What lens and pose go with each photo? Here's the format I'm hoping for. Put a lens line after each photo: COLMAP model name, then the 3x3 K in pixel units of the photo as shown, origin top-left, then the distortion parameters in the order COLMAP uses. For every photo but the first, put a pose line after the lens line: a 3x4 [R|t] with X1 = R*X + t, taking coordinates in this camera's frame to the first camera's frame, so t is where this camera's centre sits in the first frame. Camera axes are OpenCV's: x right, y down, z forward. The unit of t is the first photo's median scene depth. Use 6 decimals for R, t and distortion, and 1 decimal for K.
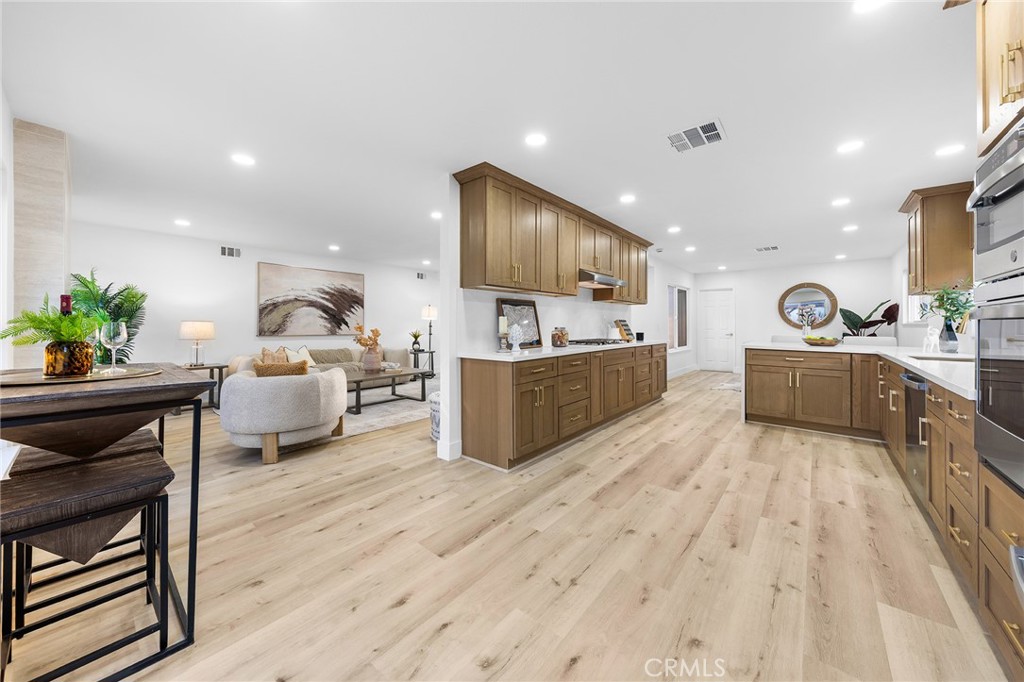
lens RADIAL K [[358.6, 0, 512.0], [0, 358.6, 323.8], [0, 0, 1]] dist [-0.001201, -0.000219]
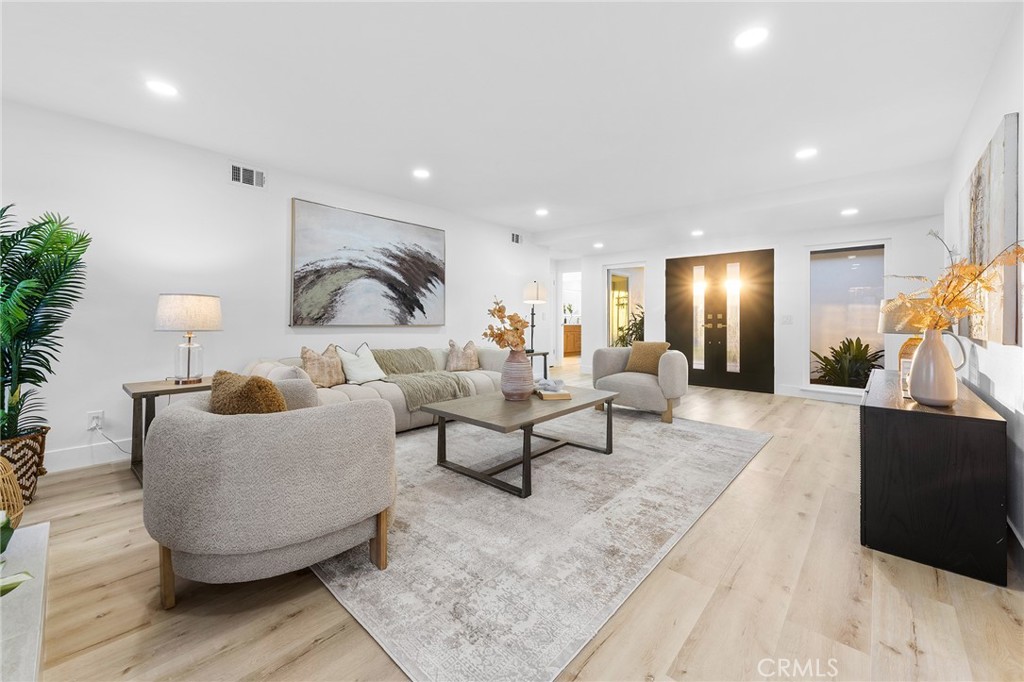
lens RADIAL K [[402.0, 0, 512.7], [0, 402.0, 315.6], [0, 0, 1]] dist [0.002766, -0.000114]
pose [[0.999121, 0.008309, -0.041087, -0.296969], [-0.008369, 0.999964, -0.001292, 0.014063], [0.041075, 0.001635, 0.999155, 0.334524]]
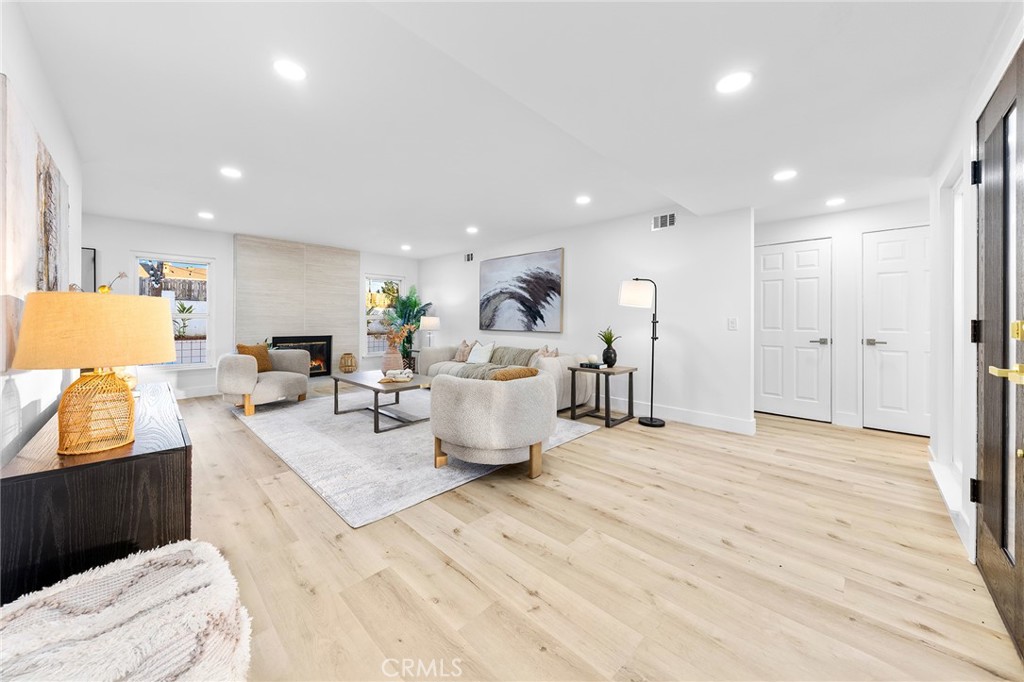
lens RADIAL K [[358.6, 0, 512.0], [0, 358.6, 322.0], [0, 0, 1]] dist [-0.001201, -0.000219]
pose [[-0.076120, 0.004963, -0.997086, 0.336488], [0.000700, 0.999988, 0.004924, 0.005874], [0.997098, -0.000323, -0.076123, 1.075755]]
